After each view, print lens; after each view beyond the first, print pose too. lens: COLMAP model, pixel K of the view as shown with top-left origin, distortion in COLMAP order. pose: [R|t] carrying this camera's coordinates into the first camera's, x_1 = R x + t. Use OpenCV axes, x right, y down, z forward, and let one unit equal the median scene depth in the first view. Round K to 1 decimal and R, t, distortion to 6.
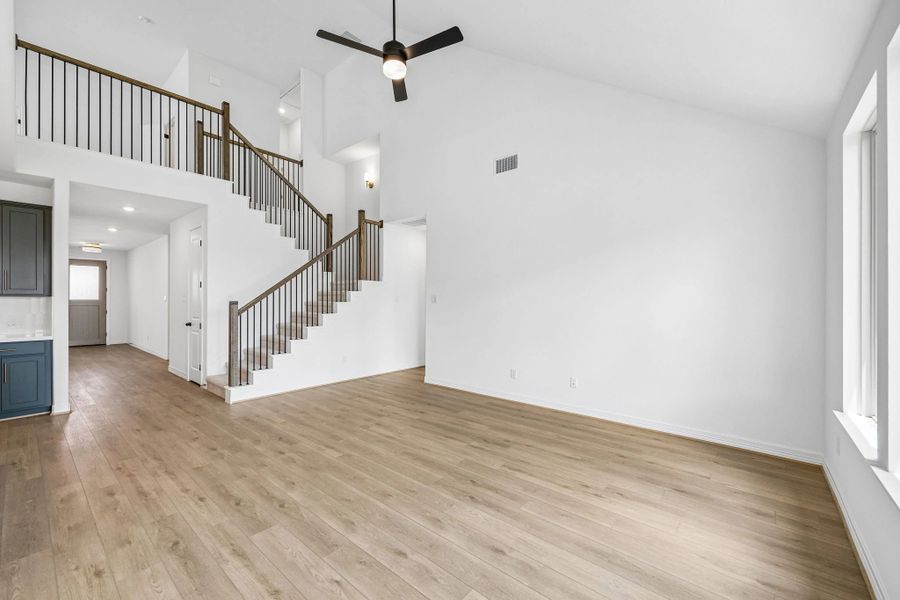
lens RADIAL K [[351.0, 0, 449.0], [0, 351.0, 298.3], [0, 0, 1]] dist [-0.001707, -0.000159]
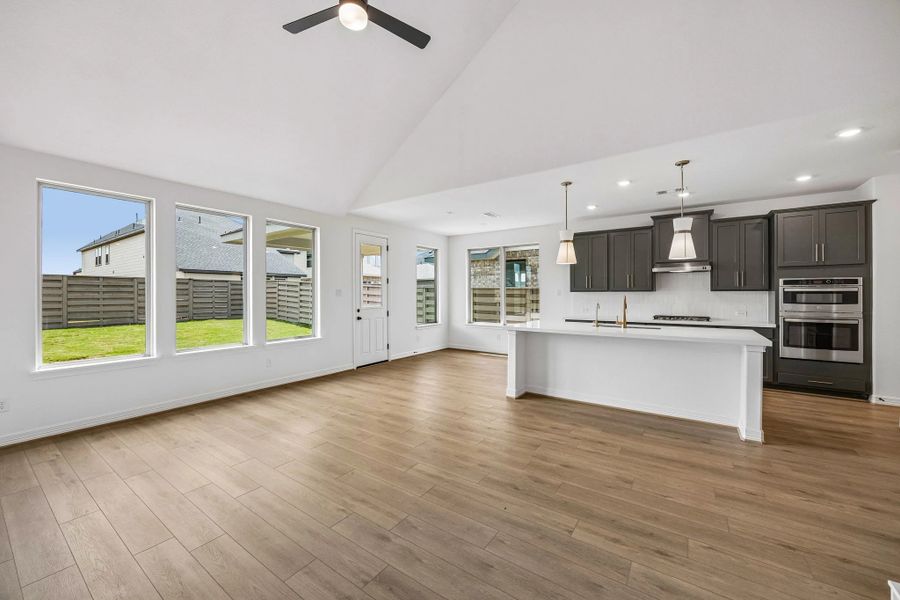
lens RADIAL K [[351.0, 0, 449.0], [0, 351.0, 298.3], [0, 0, 1]] dist [-0.001707, -0.000159]
pose [[-0.995627, -0.003137, -0.093365, -0.306970], [-0.004207, 0.999928, 0.011271, 0.006170], [0.093323, 0.011615, -0.995568, 1.875465]]
